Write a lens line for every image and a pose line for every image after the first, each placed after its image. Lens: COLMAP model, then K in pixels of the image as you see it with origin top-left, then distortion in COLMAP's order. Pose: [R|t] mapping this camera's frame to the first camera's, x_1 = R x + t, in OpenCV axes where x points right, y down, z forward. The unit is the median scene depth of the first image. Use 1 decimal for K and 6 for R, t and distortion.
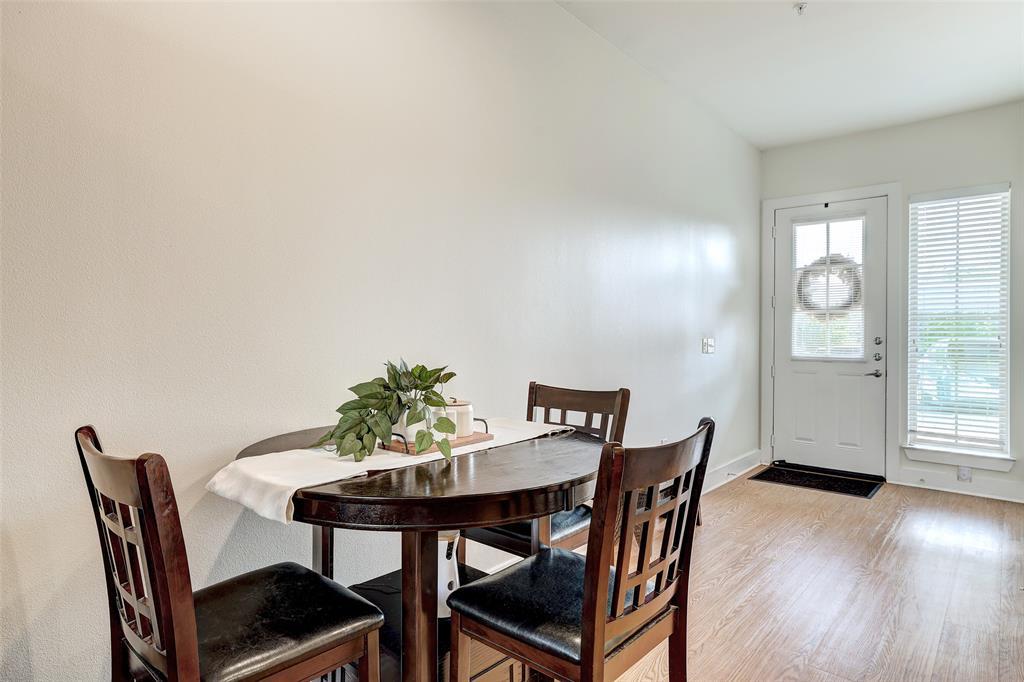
lens RADIAL K [[589.3, 0, 512.0], [0, 589.3, 341.0], [0, 0, 1]] dist [0.001071, 0.000490]
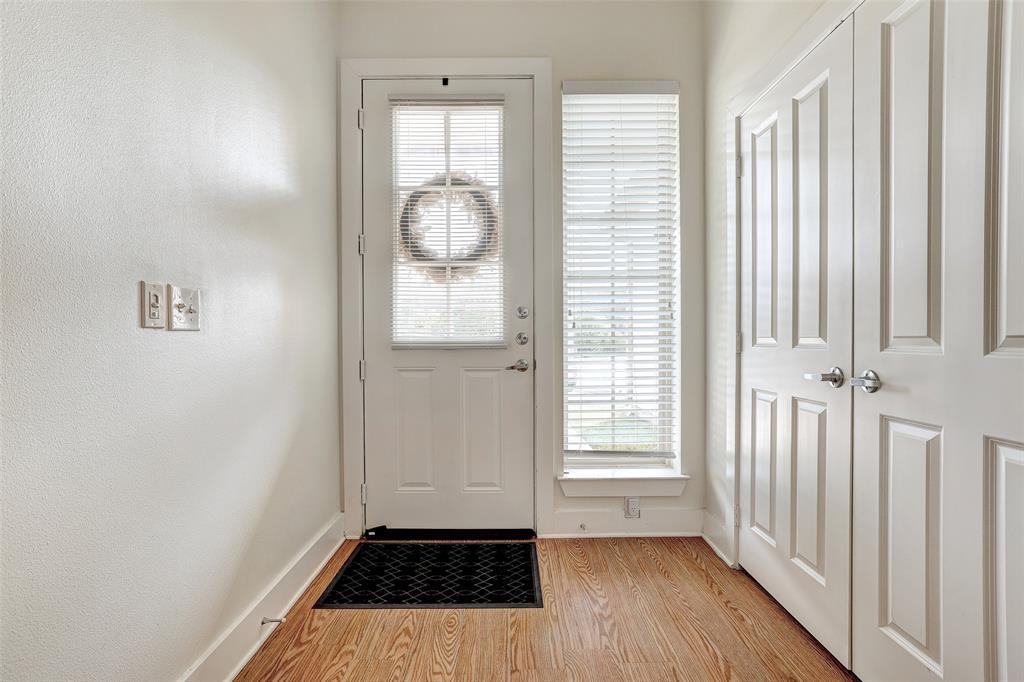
lens RADIAL K [[494.1, 0, 510.2], [0, 494.1, 331.8], [0, 0, 1]] dist [-0.032449, 0.025672]
pose [[0.771658, -0.011915, 0.635926, 0.269881], [0.014169, 0.999898, 0.001541, 0.017991], [-0.635879, 0.007821, 0.771749, 0.584104]]
